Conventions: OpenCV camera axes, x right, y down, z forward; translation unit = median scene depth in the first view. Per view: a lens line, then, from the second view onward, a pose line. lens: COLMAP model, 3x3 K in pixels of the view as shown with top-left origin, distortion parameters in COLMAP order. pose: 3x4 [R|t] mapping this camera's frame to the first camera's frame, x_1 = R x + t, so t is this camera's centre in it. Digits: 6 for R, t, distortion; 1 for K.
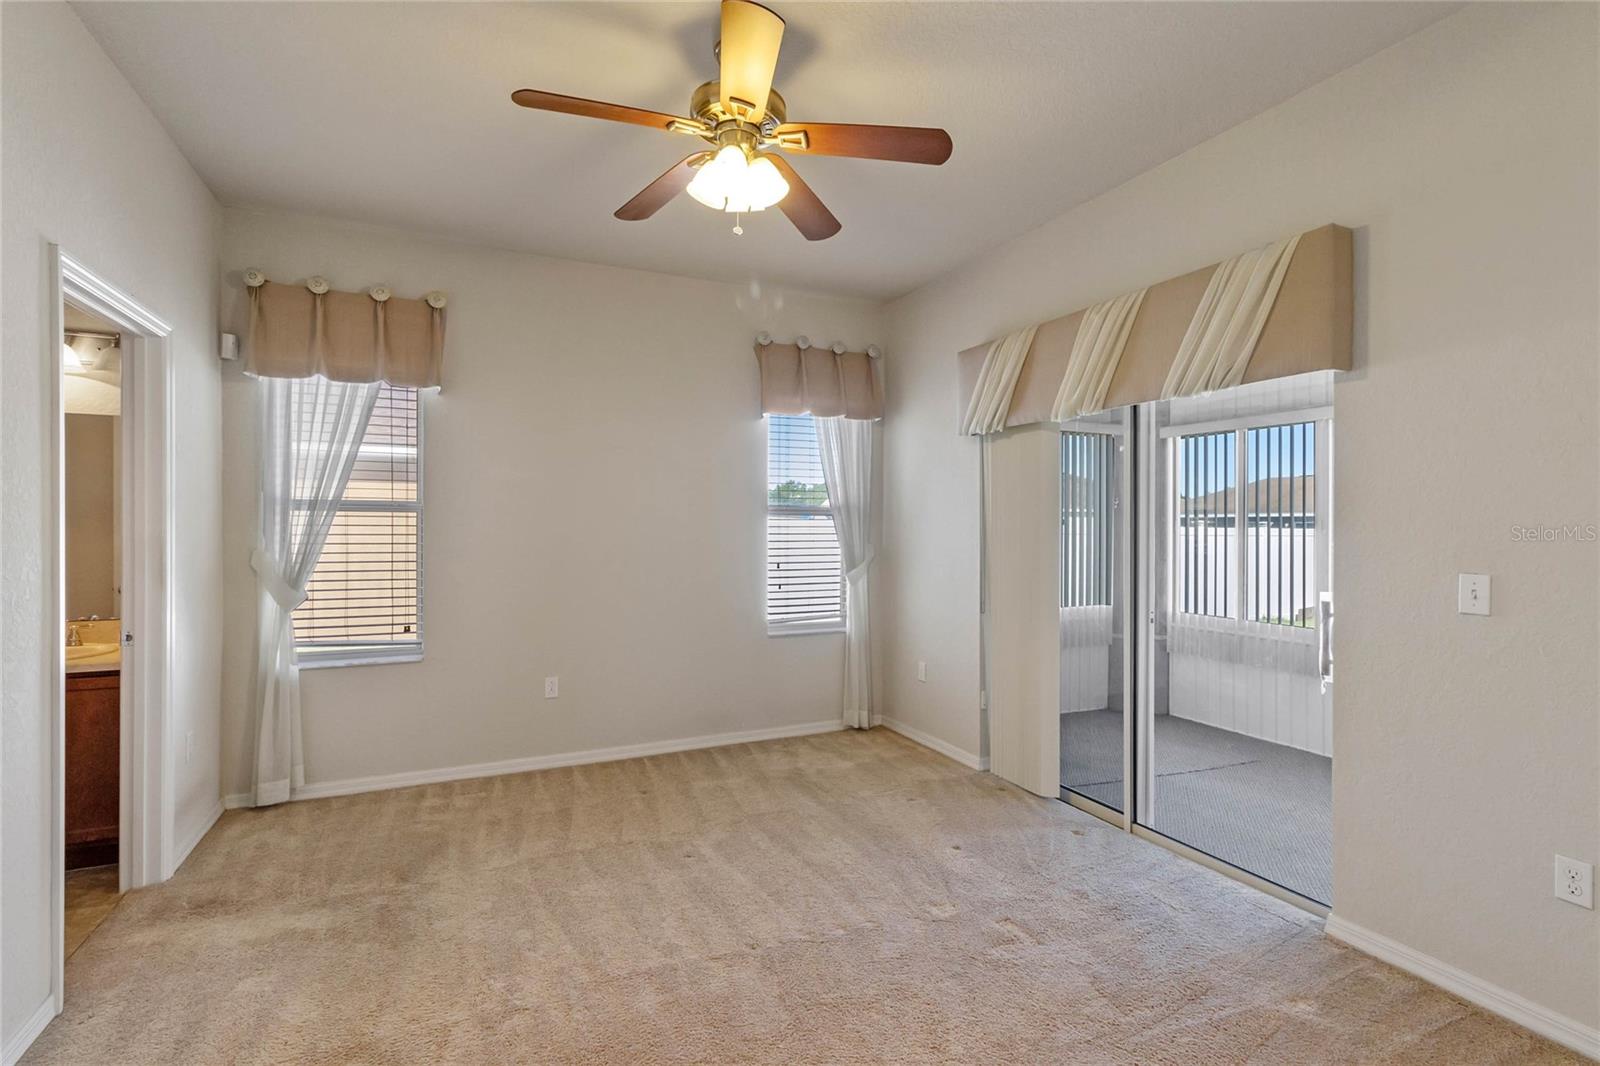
lens RADIAL K [[737.7, 0, 796.7], [0, 737.7, 527.9], [0, 0, 1]] dist [0.001245, 0.000459]
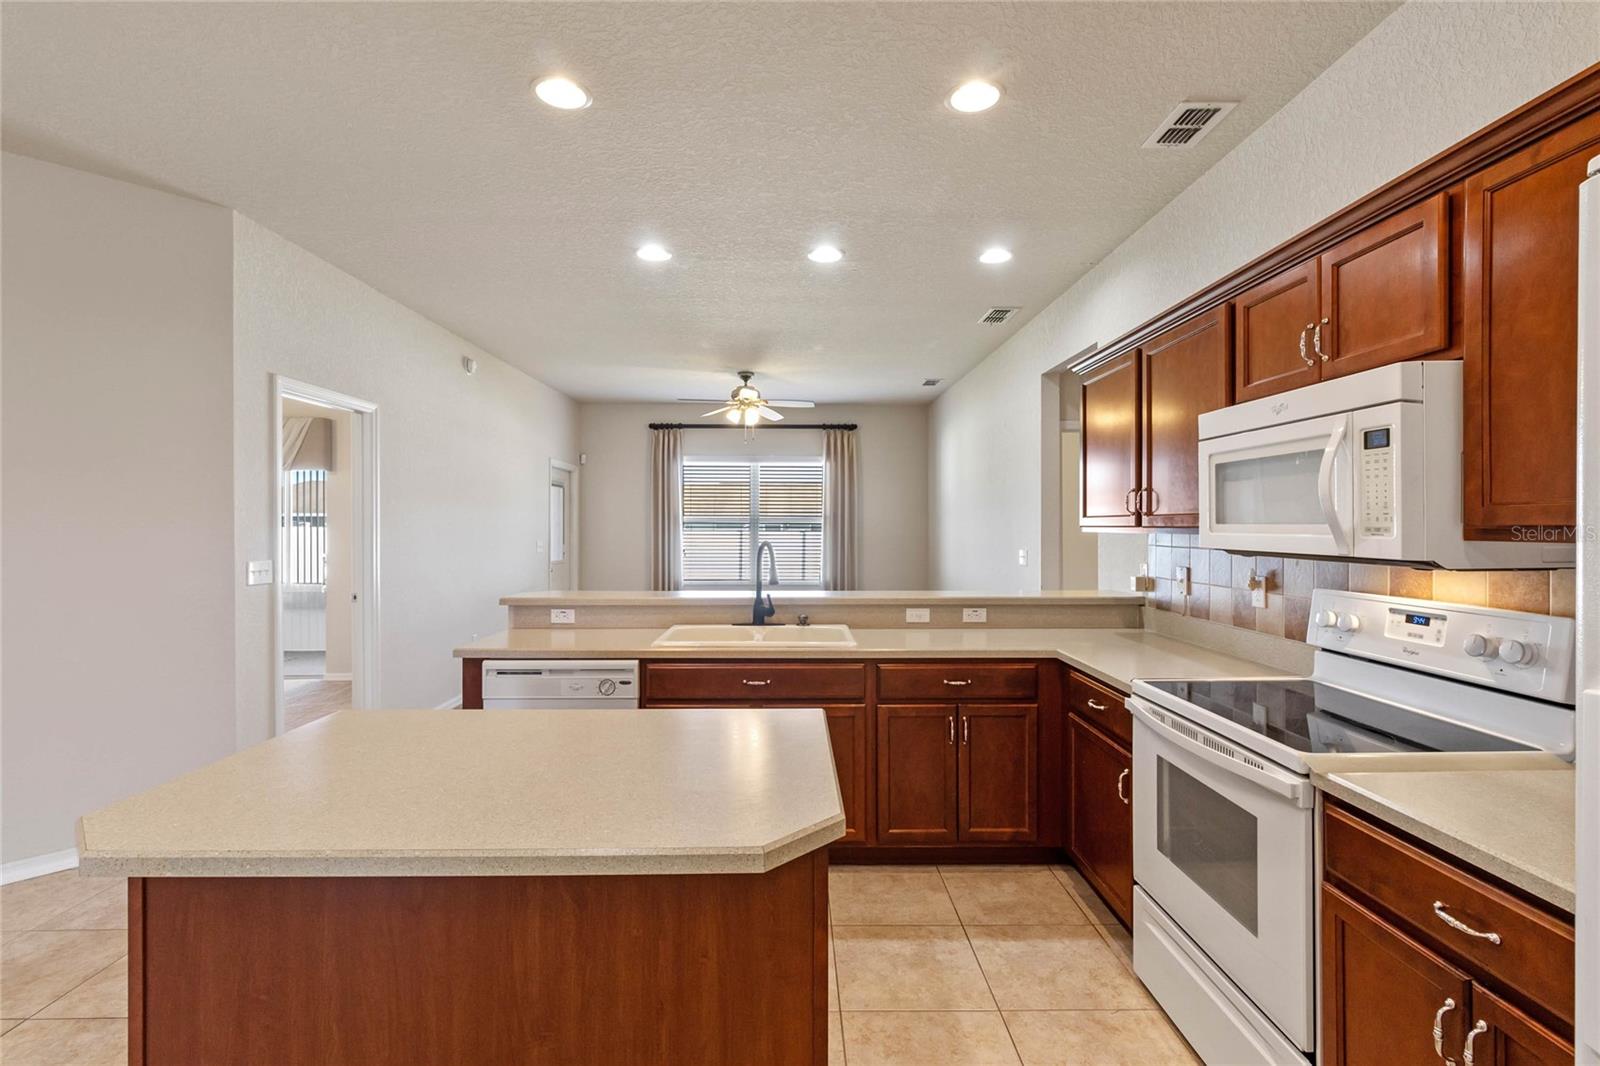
lens RADIAL K [[737.7, 0, 796.7], [0, 737.7, 527.9], [0, 0, 1]] dist [0.001245, 0.000459]
pose [[0.406862, -0.004059, 0.913481, -0.828427], [0.001203, 0.999992, 0.003907, -0.006499], [-0.913489, -0.000491, 0.406863, -1.337448]]
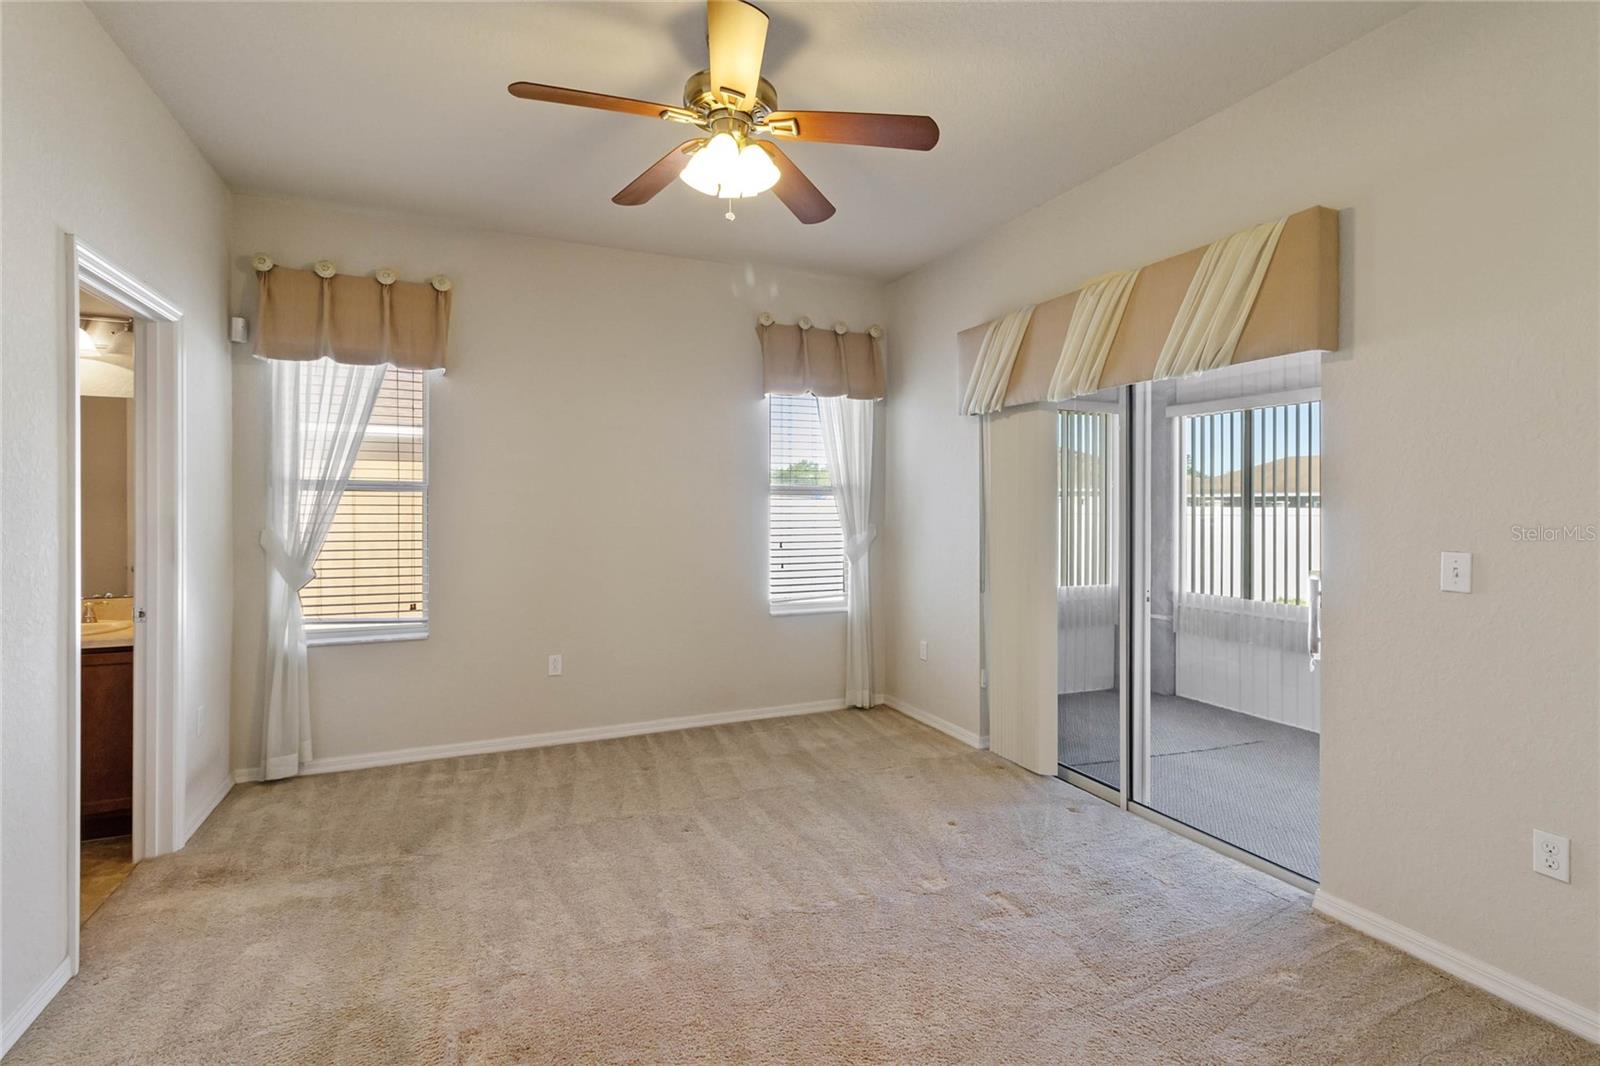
lens RADIAL K [[743.6, 0, 797.8], [0, 743.6, 507.5], [0, 0, 1]] dist [0.002484, 0.000087]
pose [[0.999908, -0.000389, -0.013553, 0.021862], [0.000383, 1.000000, -0.000400, 0.001000], [0.013553, 0.000395, 0.999908, -0.023356]]
